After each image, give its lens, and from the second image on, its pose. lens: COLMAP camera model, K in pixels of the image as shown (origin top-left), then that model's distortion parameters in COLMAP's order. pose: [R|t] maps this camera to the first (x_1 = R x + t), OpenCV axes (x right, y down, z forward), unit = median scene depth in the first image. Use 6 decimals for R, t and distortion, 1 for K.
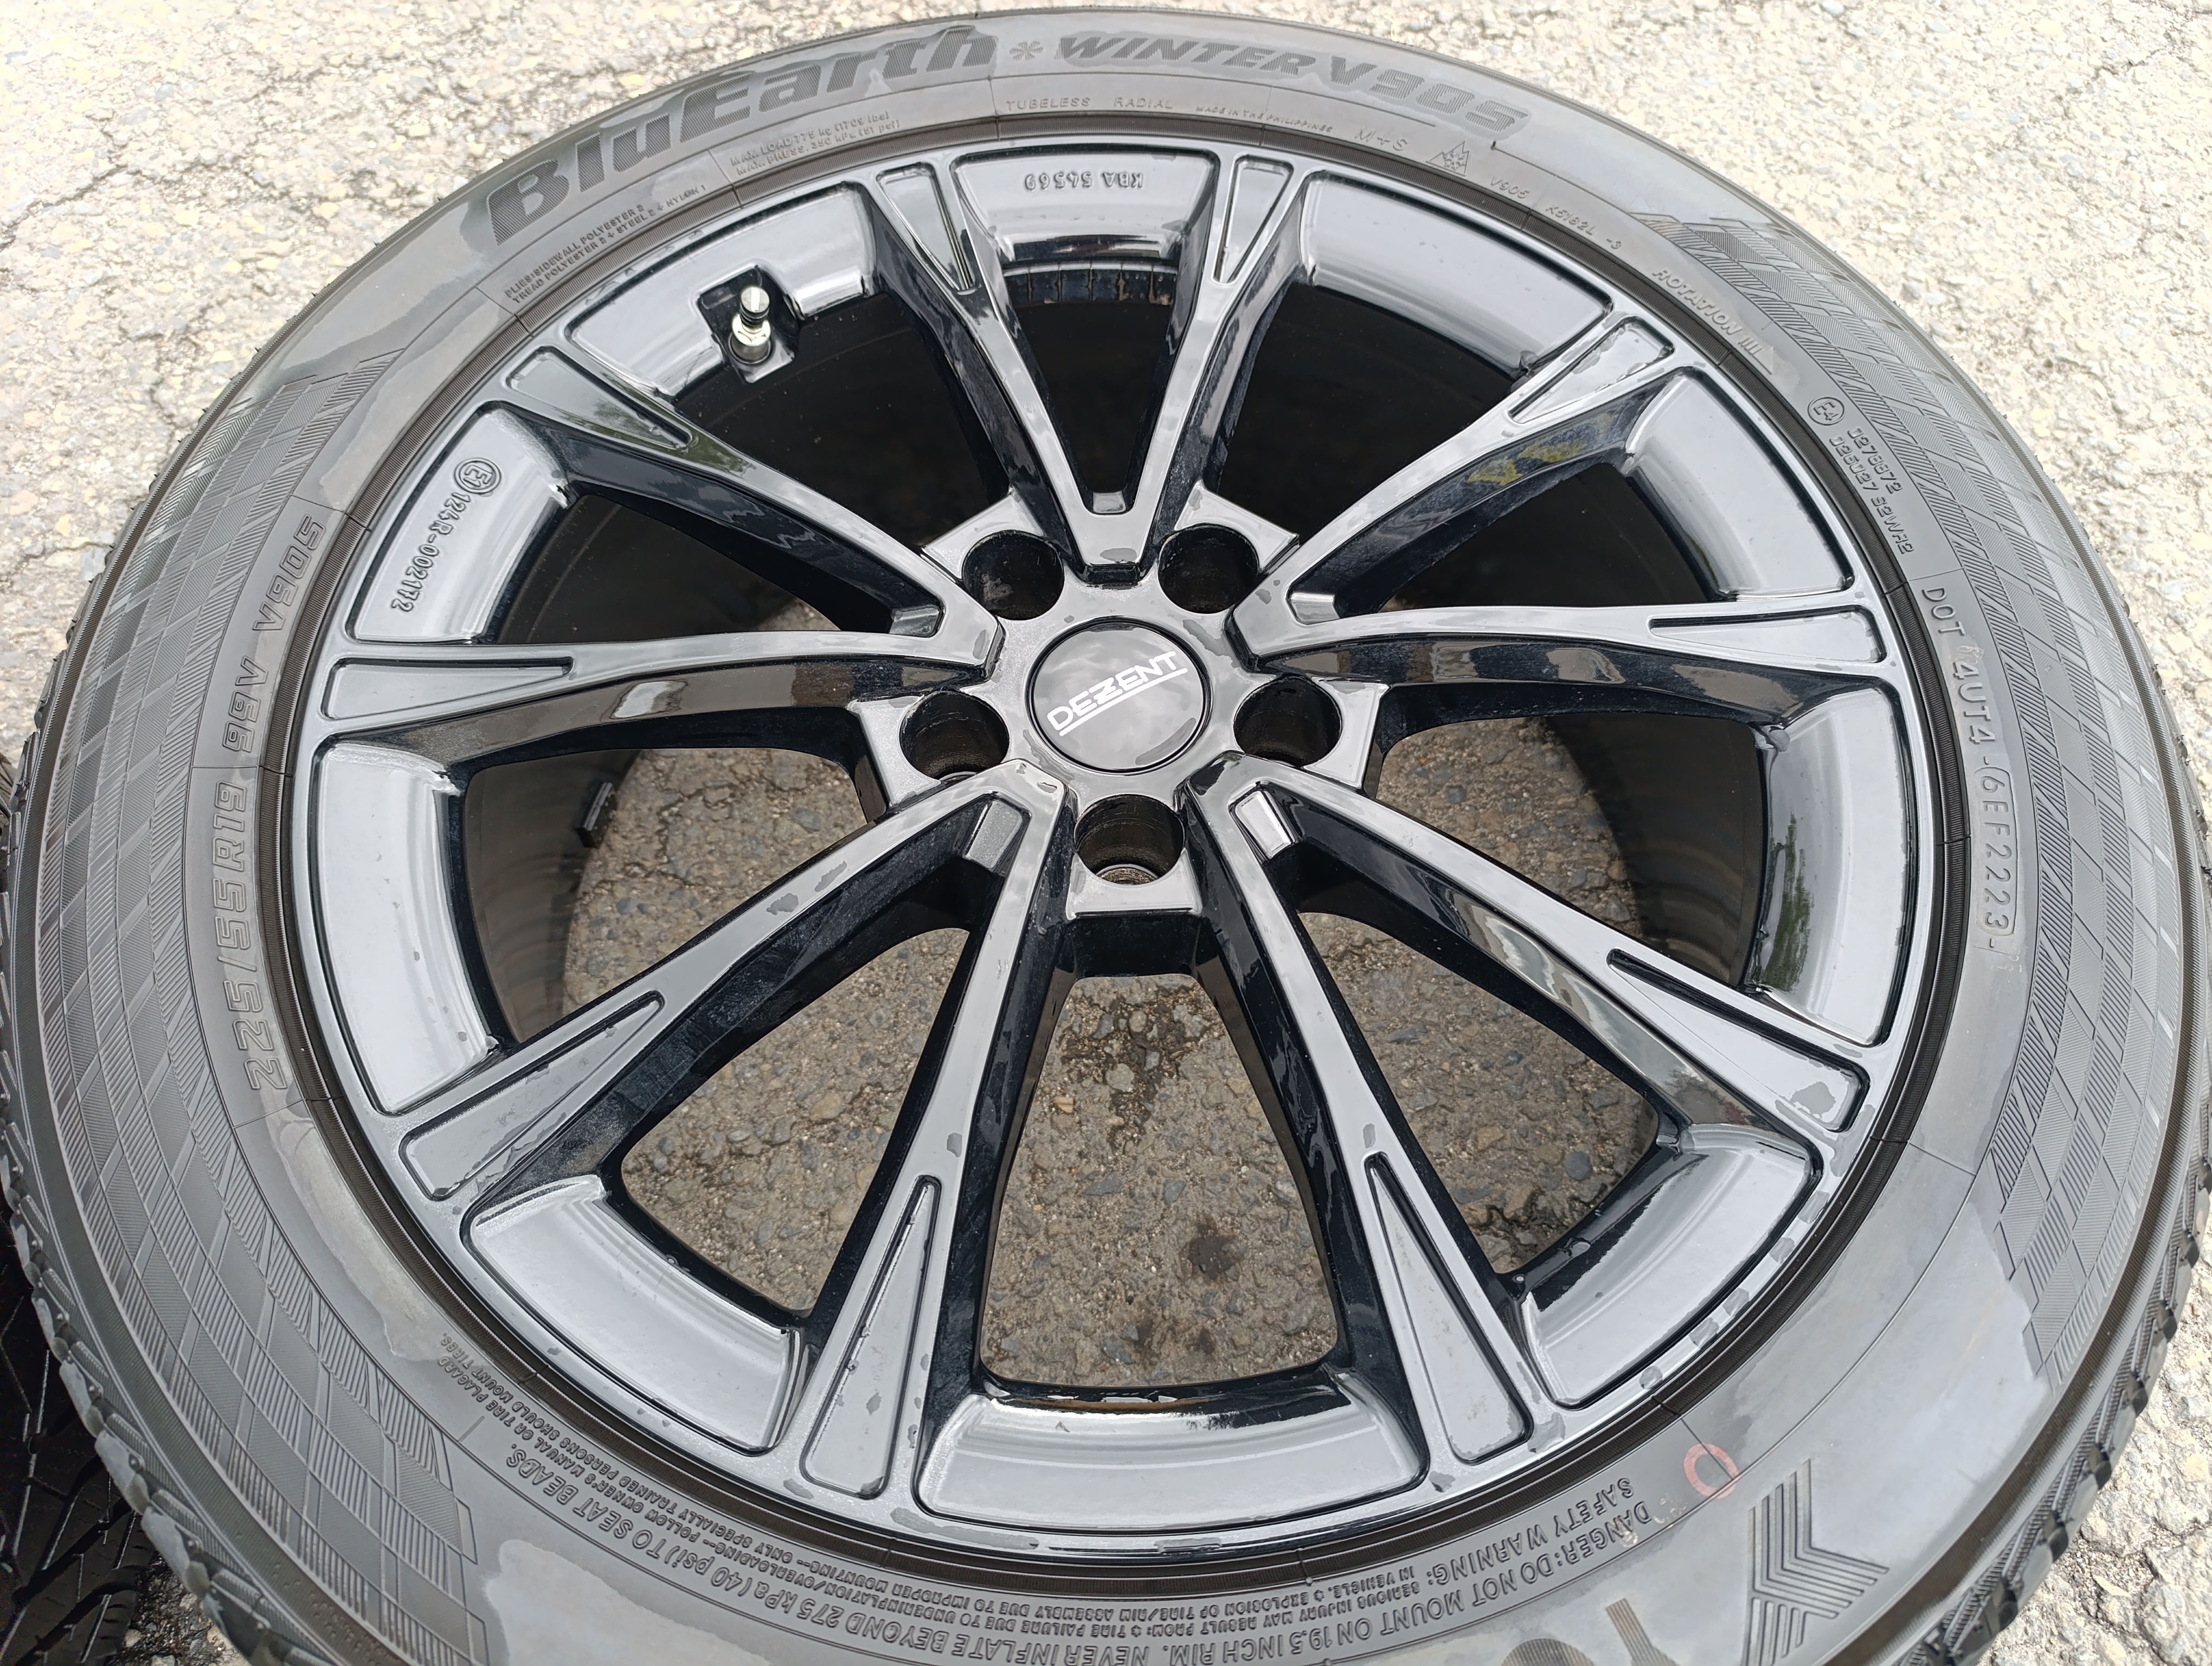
lens RADIAL K [[1506.1, 0, 1106.0], [0, 1506.1, 833.0], [0, 0, 1]] dist [0.028413, -0.038779]
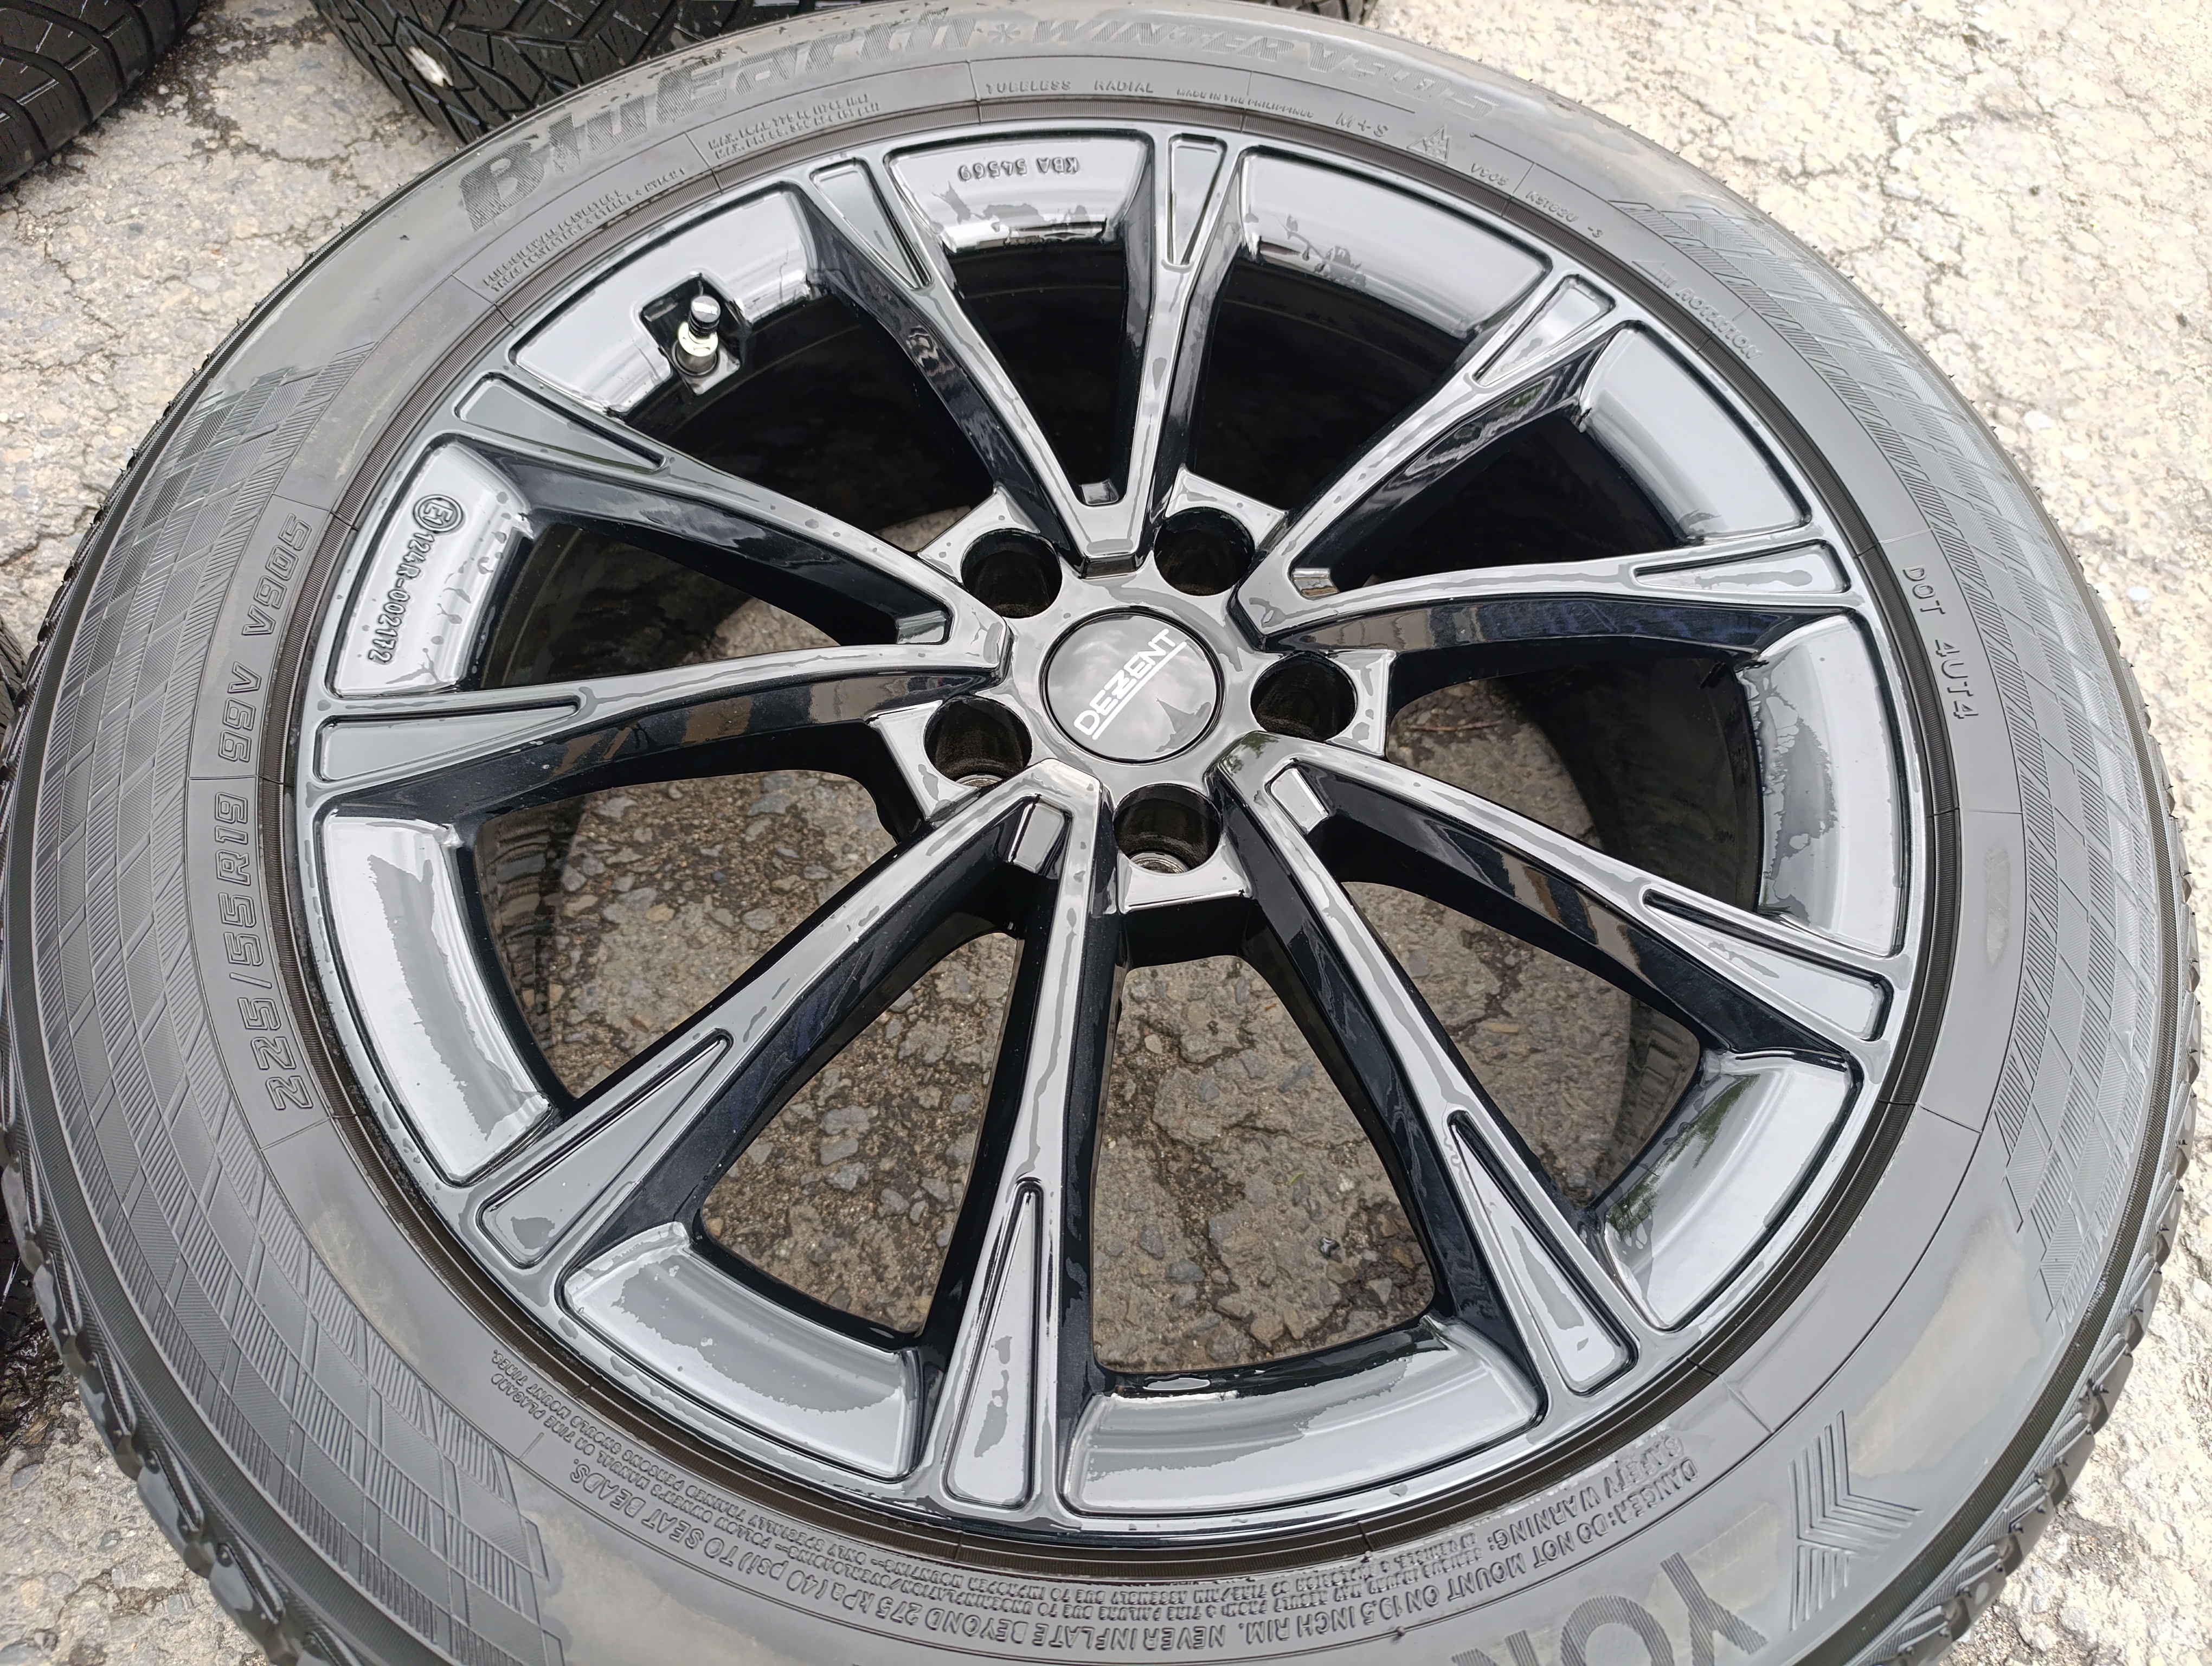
lens RADIAL K [[1506.1, 0, 1106.0], [0, 1506.1, 833.0], [0, 0, 1]] dist [0.028413, -0.038779]
pose [[0.990667, -0.095035, 0.097712, -0.114603], [0.093059, 0.995357, 0.024591, -0.019600], [-0.099595, -0.015268, 0.994911, 0.001422]]
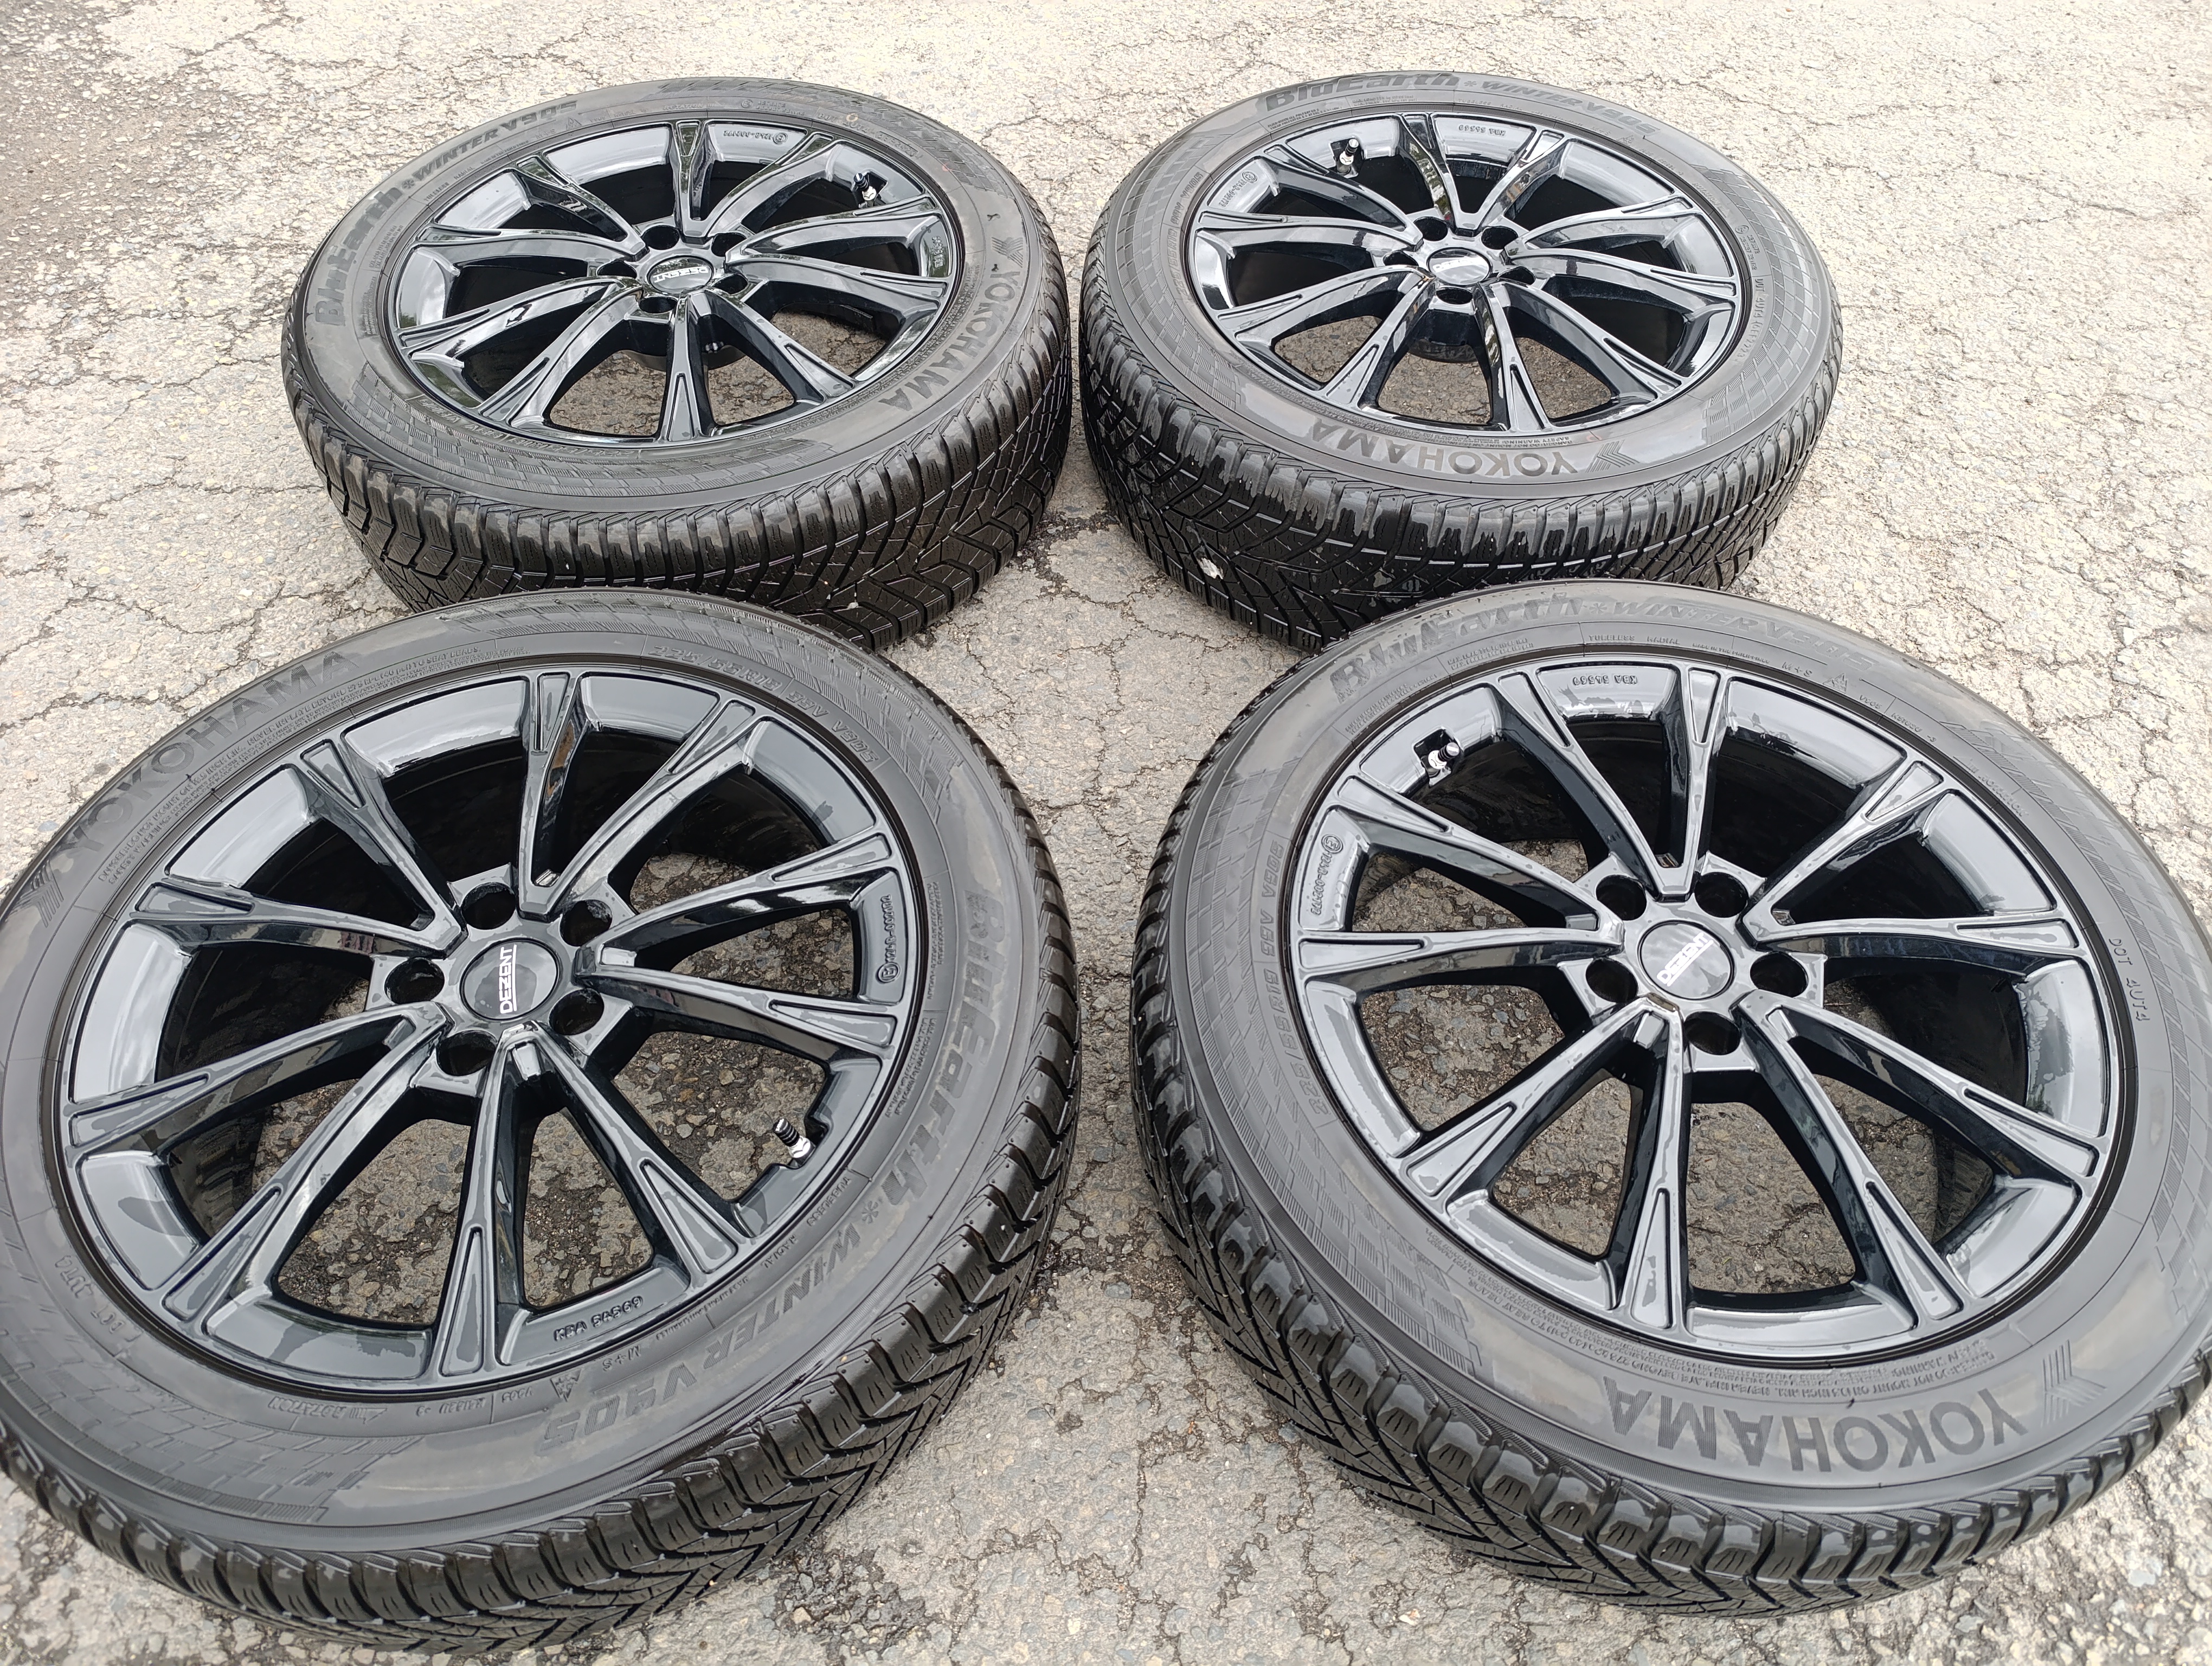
lens RADIAL K [[1526.8, 0, 1106.0], [0, 1526.8, 833.0], [0, 0, 1]] dist [0.031829, -0.030822]
pose [[0.999844, 0.007310, -0.016107, -0.709767], [-0.009581, 0.989275, -0.145752, 0.042786], [0.014869, 0.145884, 0.989190, -1.008669]]
